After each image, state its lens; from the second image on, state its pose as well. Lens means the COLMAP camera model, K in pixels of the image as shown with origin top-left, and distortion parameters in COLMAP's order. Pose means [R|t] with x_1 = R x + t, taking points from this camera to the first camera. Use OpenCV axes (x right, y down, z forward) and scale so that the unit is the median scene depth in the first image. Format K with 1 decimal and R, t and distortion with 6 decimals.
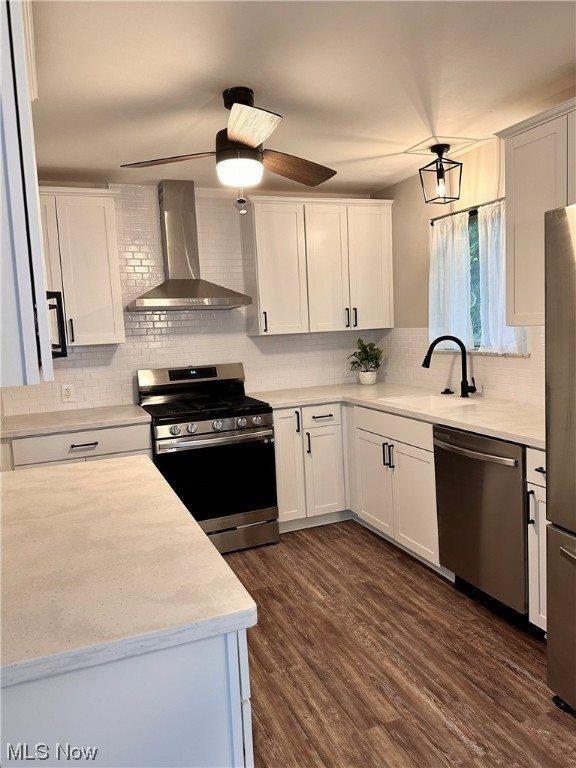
lens RADIAL K [[522.1, 0, 311.7], [0, 522.1, 376.0], [0, 0, 1]] dist [-0.007106, -0.002958]
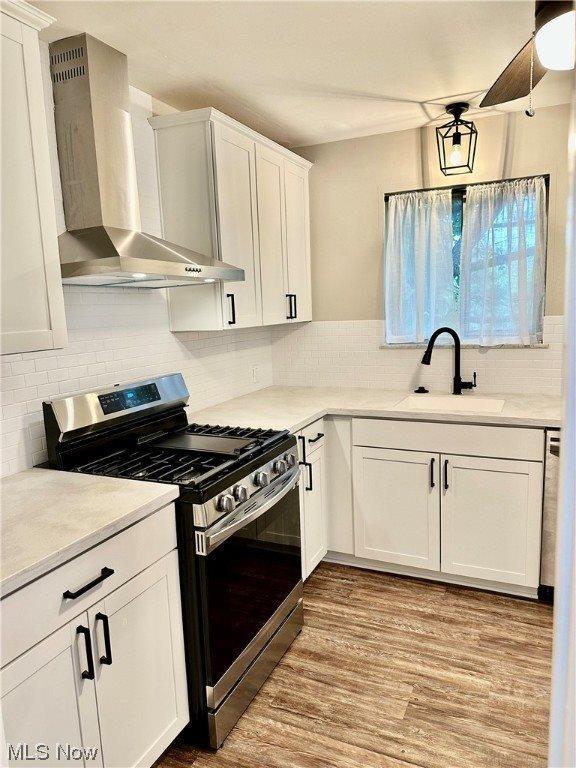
lens RADIAL K [[509.3, 0, 288.0], [0, 509.3, 384.0], [0, 0, 1]] dist [0.001829, 0.000536]
pose [[0.763989, -0.078151, 0.640479, -0.507590], [0.067119, 0.996878, 0.041576, -0.035083], [-0.641729, 0.011224, 0.766849, 0.508946]]
